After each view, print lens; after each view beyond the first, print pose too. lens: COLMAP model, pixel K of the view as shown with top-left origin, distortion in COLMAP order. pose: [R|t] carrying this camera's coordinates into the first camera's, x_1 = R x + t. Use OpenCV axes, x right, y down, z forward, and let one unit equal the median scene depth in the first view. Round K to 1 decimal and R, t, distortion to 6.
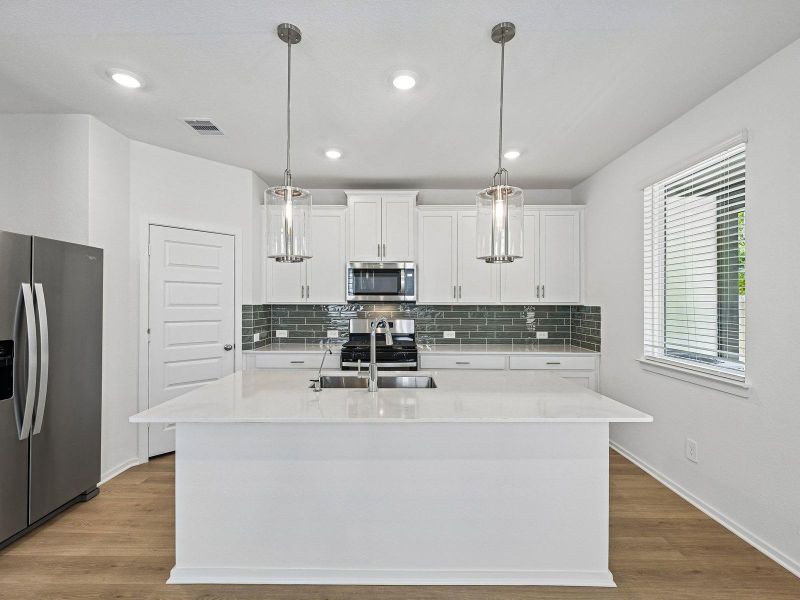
lens RADIAL K [[358.7, 0, 399.0], [0, 358.7, 302.0], [0, 0, 1]] dist [0.000759, 0.000181]
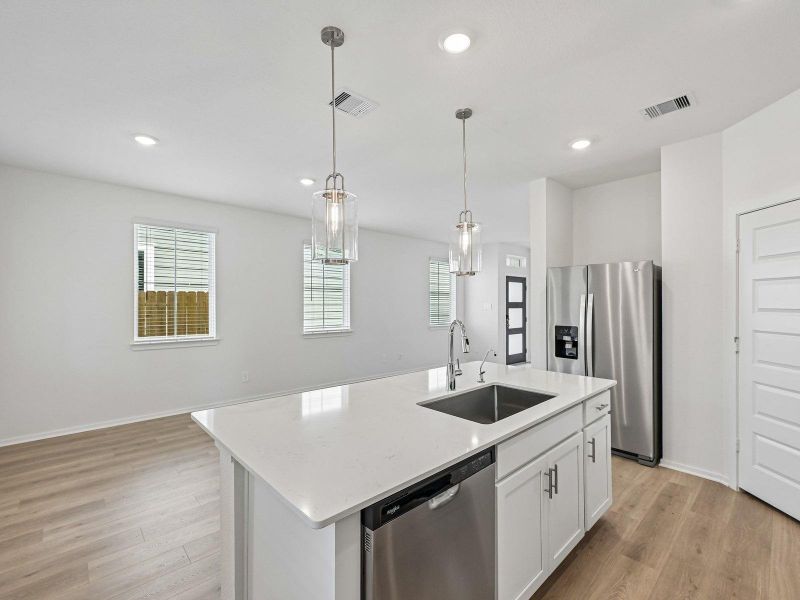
lens RADIAL K [[358.7, 0, 399.0], [0, 358.7, 302.0], [0, 0, 1]] dist [0.000759, 0.000181]
pose [[-0.732164, -0.009185, -0.681066, 0.386642], [-0.006444, 0.999958, -0.006559, 0.001513], [0.681098, -0.000414, -0.732192, 0.856271]]
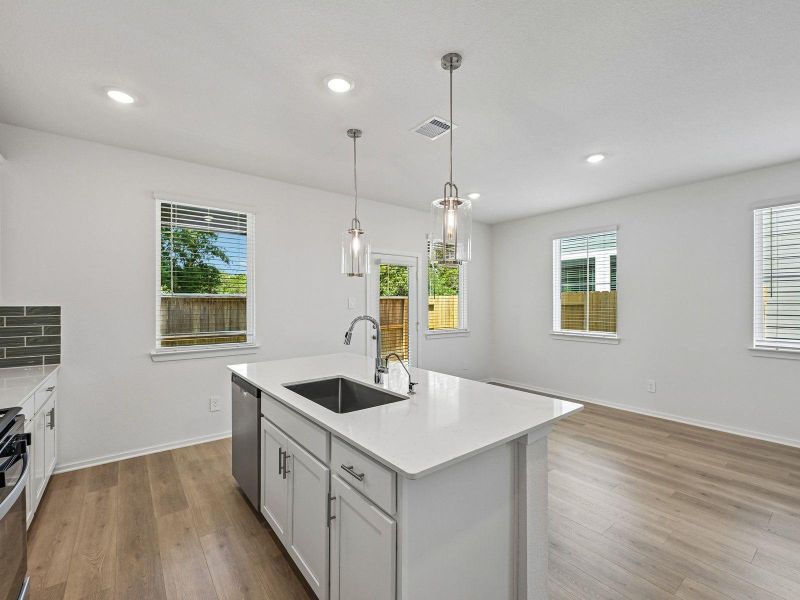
lens RADIAL K [[358.7, 0, 399.0], [0, 358.7, 302.0], [0, 0, 1]] dist [0.000759, 0.000181]
pose [[-0.610988, -0.005068, 0.791624, -0.498691], [-0.001636, 0.999985, 0.005139, -0.002098], [-0.791638, 0.001845, -0.610987, 0.836691]]
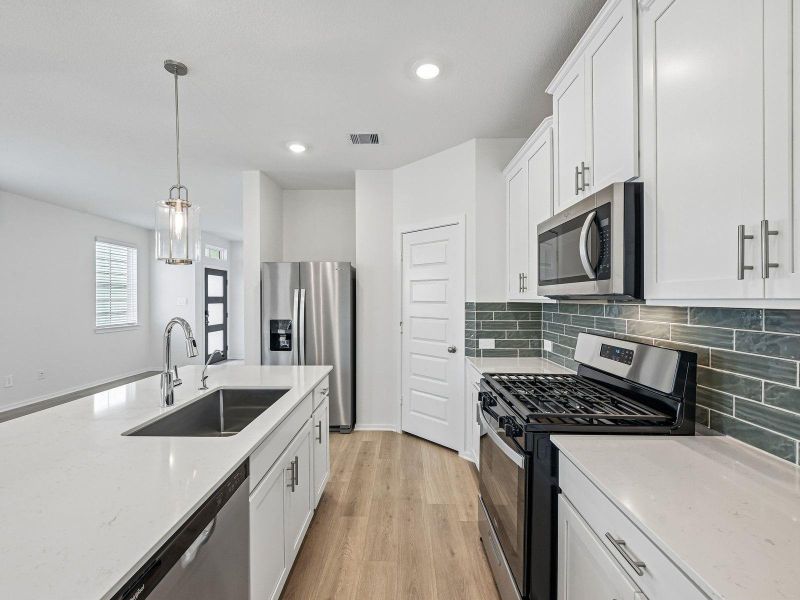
lens RADIAL K [[357.8, 0, 399.1], [0, 357.8, 297.1], [0, 0, 1]] dist [0.000695, -0.000060]
pose [[-0.012514, -0.008852, -0.999883, 0.388929], [-0.000280, 0.999961, -0.008849, 0.002758], [0.999922, 0.000169, -0.012516, 0.799965]]
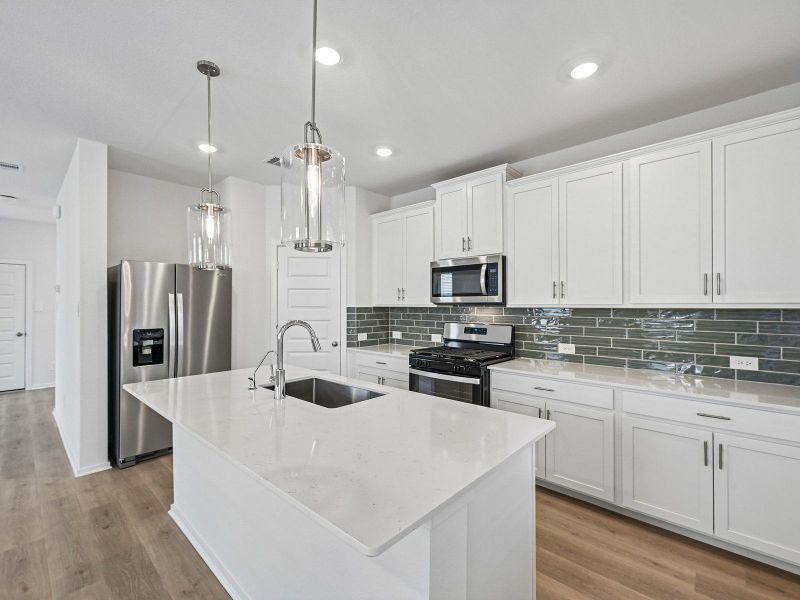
lens RADIAL K [[353.4, 0, 400.8], [0, 353.4, 302.7], [0, 0, 1]] dist [0.001813, 0.000181]
pose [[0.738175, -0.007764, -0.674565, 0.414005], [0.003413, 0.999964, -0.007774, 0.003010], [0.674601, 0.003436, 0.738175, 0.272732]]
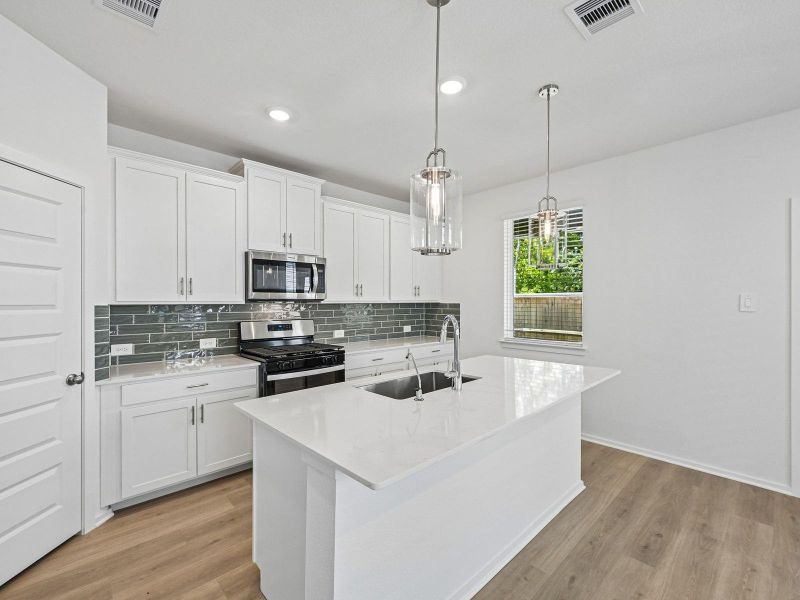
lens RADIAL K [[358.7, 0, 399.0], [0, 358.7, 302.0], [0, 0, 1]] dist [0.000759, 0.000181]
pose [[0.728898, -0.006387, 0.684593, -0.446721], [0.002865, 0.999976, 0.006280, -0.000777], [-0.684617, -0.002616, 0.728899, 0.198387]]
